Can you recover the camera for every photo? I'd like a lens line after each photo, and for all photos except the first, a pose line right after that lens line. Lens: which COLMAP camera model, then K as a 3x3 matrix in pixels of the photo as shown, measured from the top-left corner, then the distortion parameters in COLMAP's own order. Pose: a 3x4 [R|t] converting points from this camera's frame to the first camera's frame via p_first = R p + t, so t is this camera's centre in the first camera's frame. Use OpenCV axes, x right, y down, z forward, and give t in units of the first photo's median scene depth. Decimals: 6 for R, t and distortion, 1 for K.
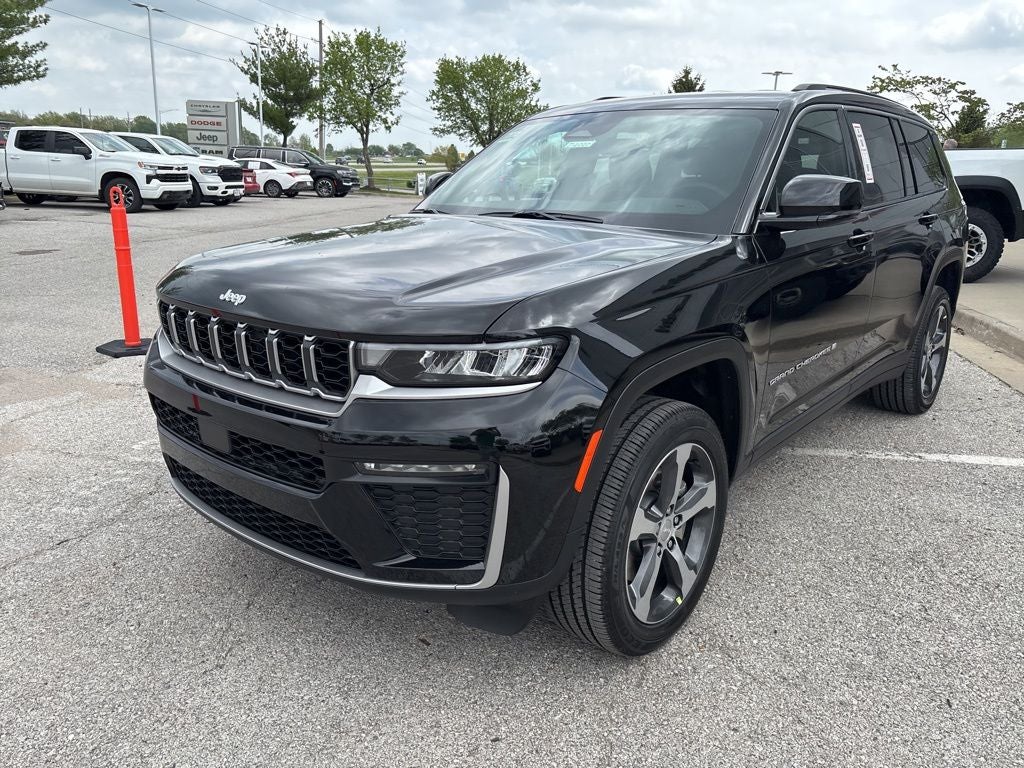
lens RADIAL K [[774.2, 0, 509.9], [0, 774.2, 379.9], [0, 0, 1]] dist [0.040556, -0.047007]
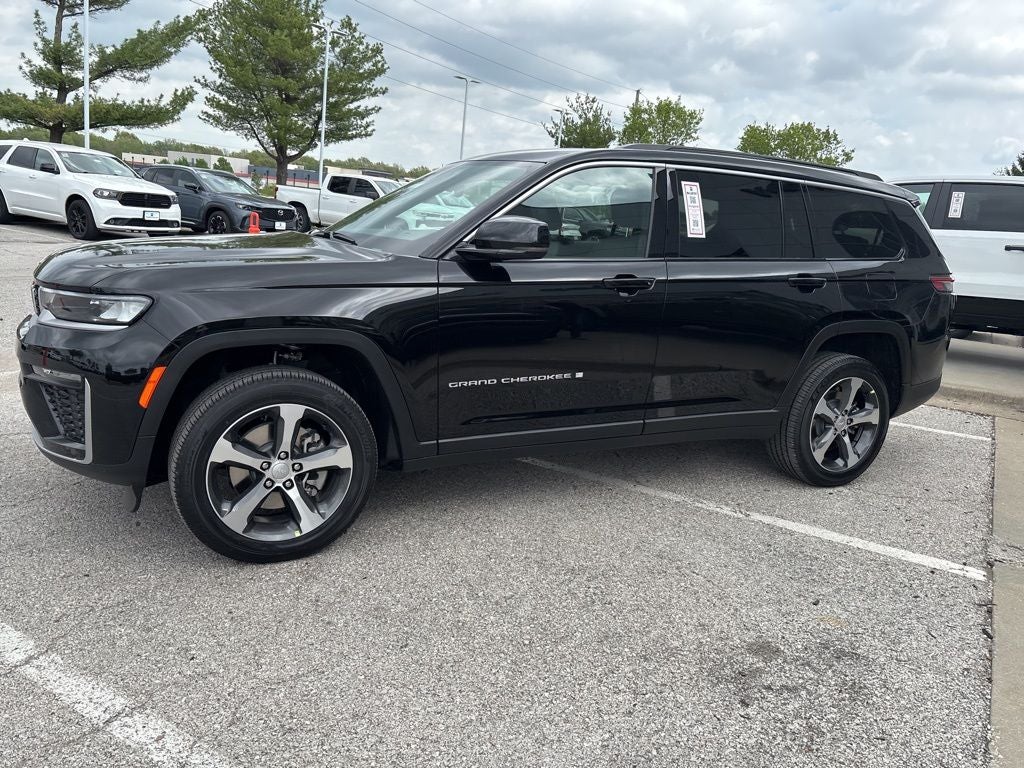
lens RADIAL K [[774.2, 0, 509.9], [0, 774.2, 379.9], [0, 0, 1]] dist [0.040556, -0.047007]
pose [[0.919494, 0.137606, -0.368232, 0.124404], [-0.164918, 0.985343, -0.043592, 0.004745], [0.356836, 0.100811, 0.928712, -0.009062]]
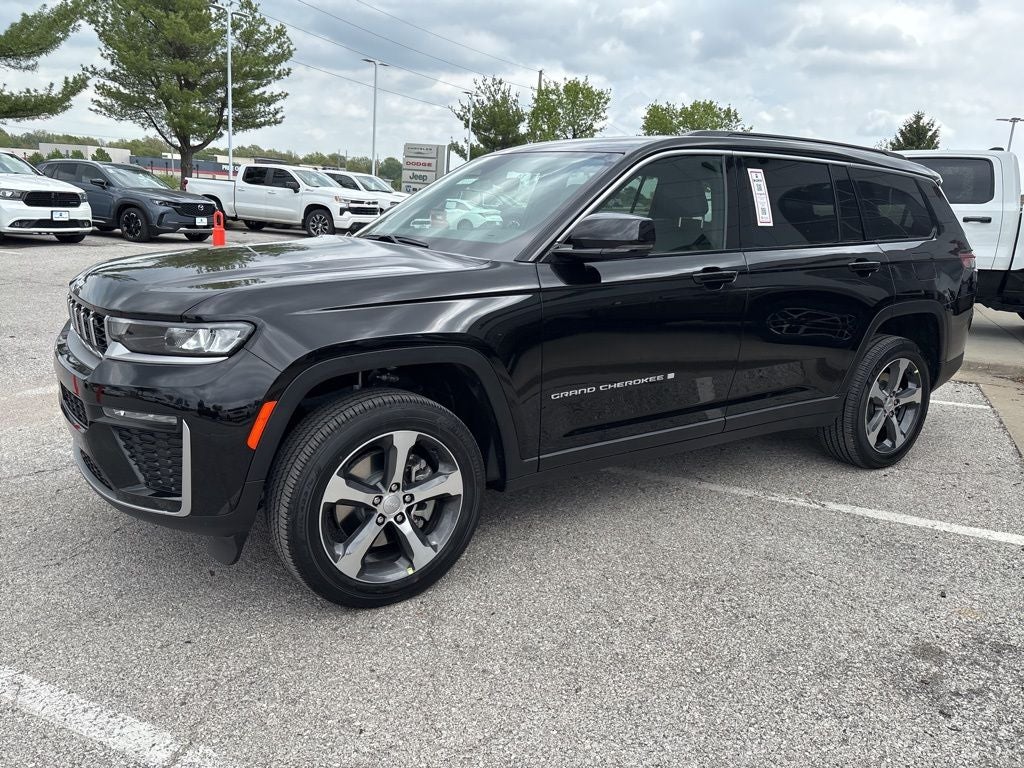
lens RADIAL K [[774.2, 0, 509.9], [0, 774.2, 379.9], [0, 0, 1]] dist [0.040556, -0.047007]
pose [[0.962175, 0.088202, -0.257758, 0.081393], [-0.101382, 0.994111, -0.038269, 0.004147], [0.252865, 0.062954, 0.965451, -0.011293]]
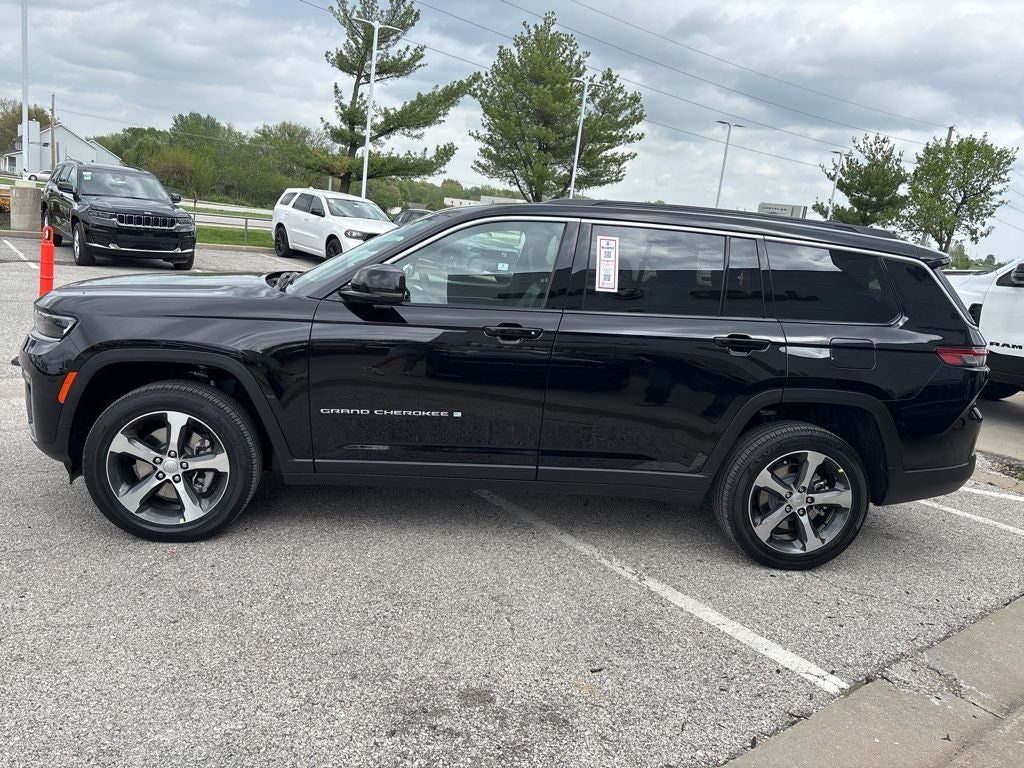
lens RADIAL K [[774.2, 0, 509.9], [0, 774.2, 379.9], [0, 0, 1]] dist [0.040556, -0.047007]
pose [[0.717324, 0.188125, -0.670861, 0.211563], [-0.267891, 0.963311, -0.016310, -0.016286], [0.643180, 0.191417, 0.741404, 0.030570]]
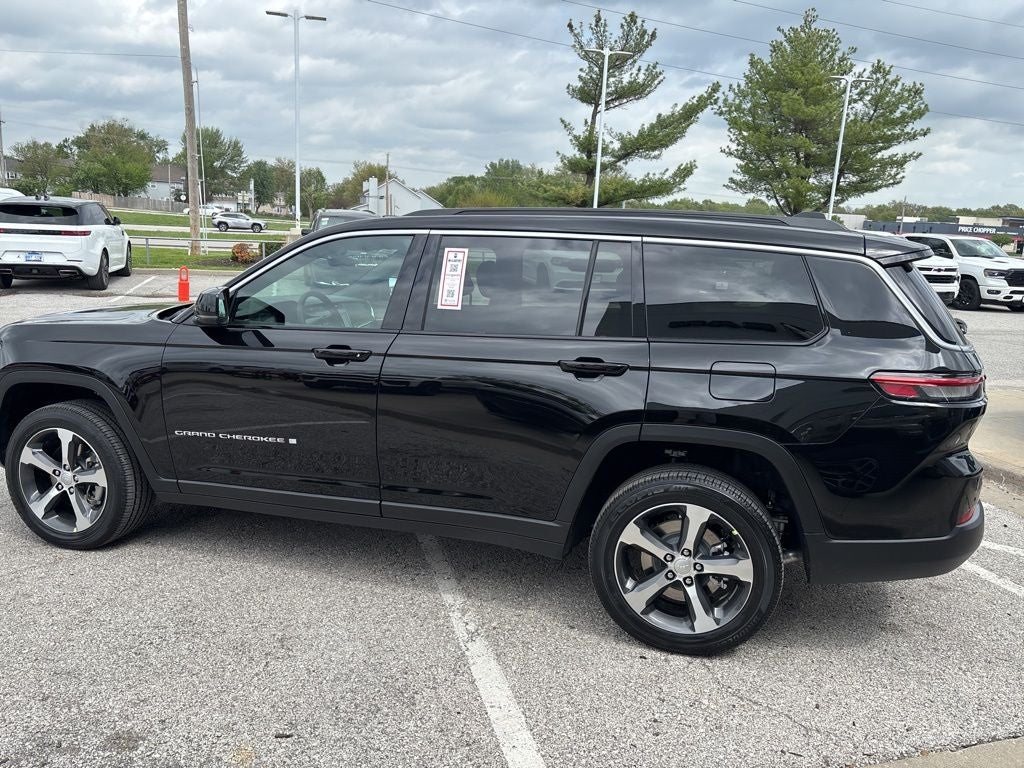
lens RADIAL K [[774.2, 0, 509.9], [0, 774.2, 379.9], [0, 0, 1]] dist [0.040556, -0.047007]
pose [[0.411127, 0.171116, -0.895374, 0.260116], [-0.274348, 0.959911, 0.057477, -0.047216], [0.869315, 0.222014, 0.441590, 0.129187]]
